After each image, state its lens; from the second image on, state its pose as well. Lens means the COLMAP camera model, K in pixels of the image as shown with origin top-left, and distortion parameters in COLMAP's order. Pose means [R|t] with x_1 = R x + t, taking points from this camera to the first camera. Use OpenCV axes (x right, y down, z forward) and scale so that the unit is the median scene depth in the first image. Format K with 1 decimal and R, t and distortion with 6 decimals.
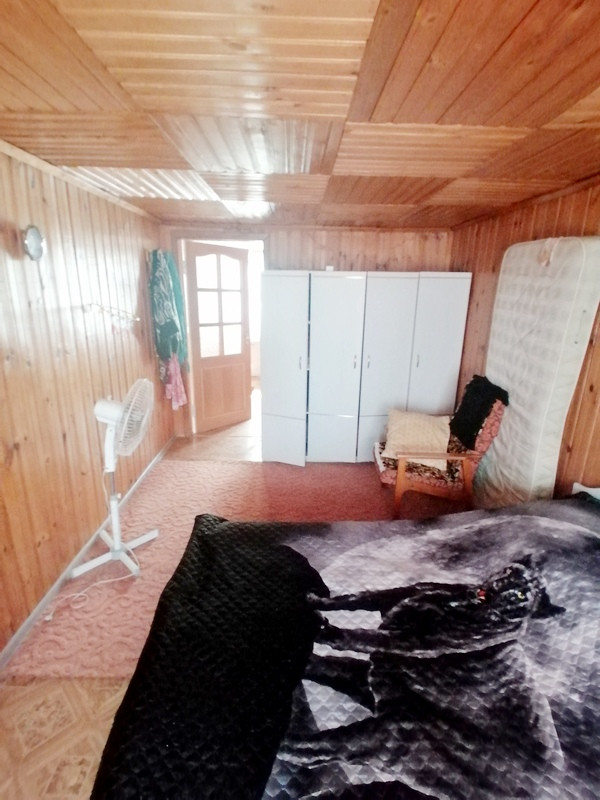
lens RADIAL K [[398.2, 0, 302.6], [0, 398.2, 402.3], [0, 0, 1]] dist [0.078163, -0.054752]
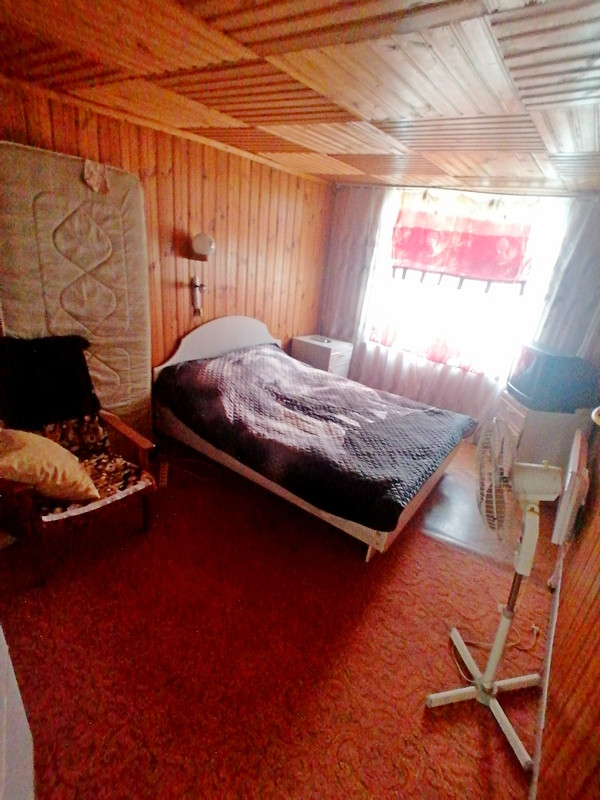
lens RADIAL K [[398.2, 0, 302.6], [0, 398.2, 402.3], [0, 0, 1]] dist [0.078163, -0.054752]
pose [[-0.786438, -0.330013, 0.522118, -0.717826], [0.053212, 0.805962, 0.589572, -0.728745], [-0.615373, 0.491444, -0.616278, 2.362349]]
